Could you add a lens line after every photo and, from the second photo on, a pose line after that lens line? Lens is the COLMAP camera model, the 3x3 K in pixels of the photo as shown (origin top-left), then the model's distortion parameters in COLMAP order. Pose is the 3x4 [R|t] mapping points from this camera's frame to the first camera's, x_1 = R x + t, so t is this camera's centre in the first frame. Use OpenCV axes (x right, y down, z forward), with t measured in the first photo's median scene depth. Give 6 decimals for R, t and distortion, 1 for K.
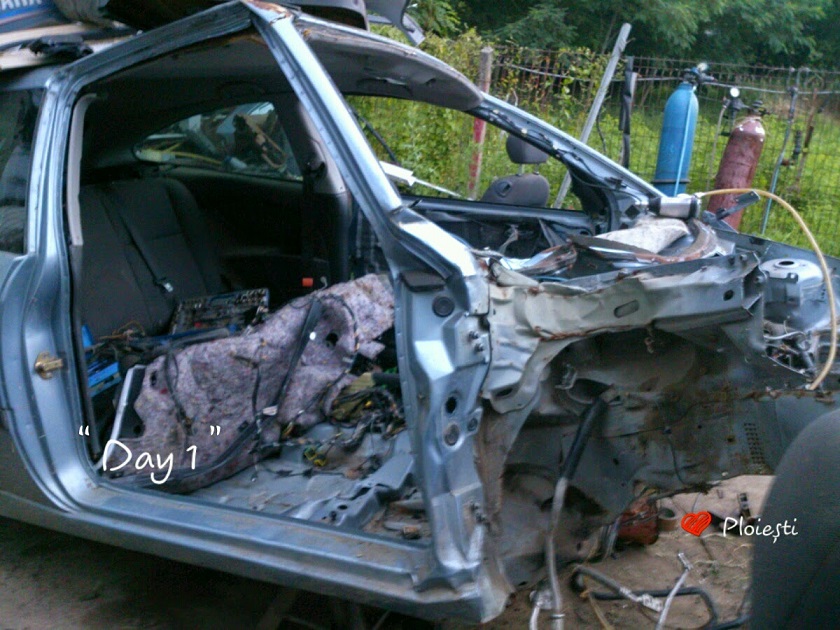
lens RADIAL K [[851.3, 0, 447.8], [0, 851.3, 314.9], [0, 0, 1]] dist [0.201100, -0.465947]
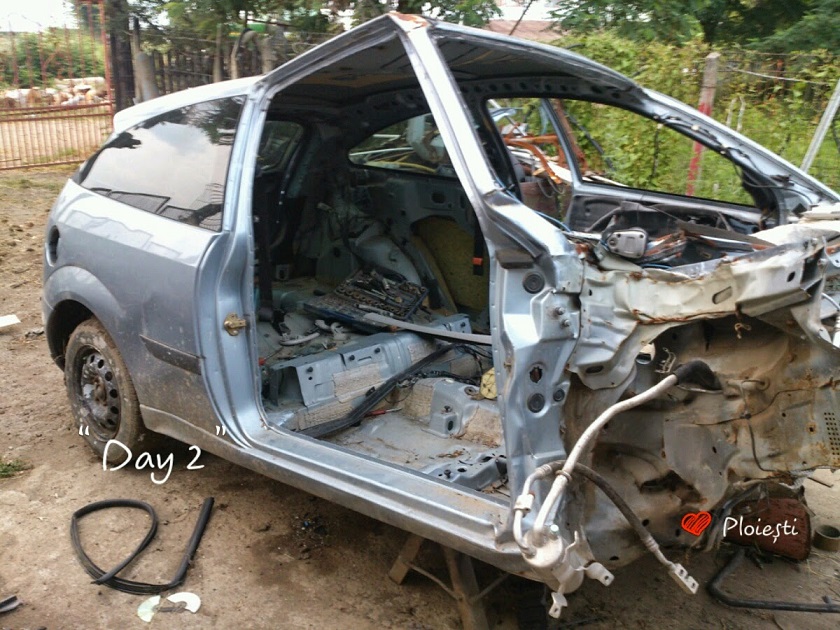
lens RADIAL K [[851.3, 0, 447.8], [0, 851.3, 314.9], [0, 0, 1]] dist [0.201100, -0.465947]
pose [[0.950929, 0.051345, -0.305120, 0.210155], [-0.057856, 0.998249, -0.012330, 0.046778], [0.303953, 0.029378, 0.952234, -0.061804]]
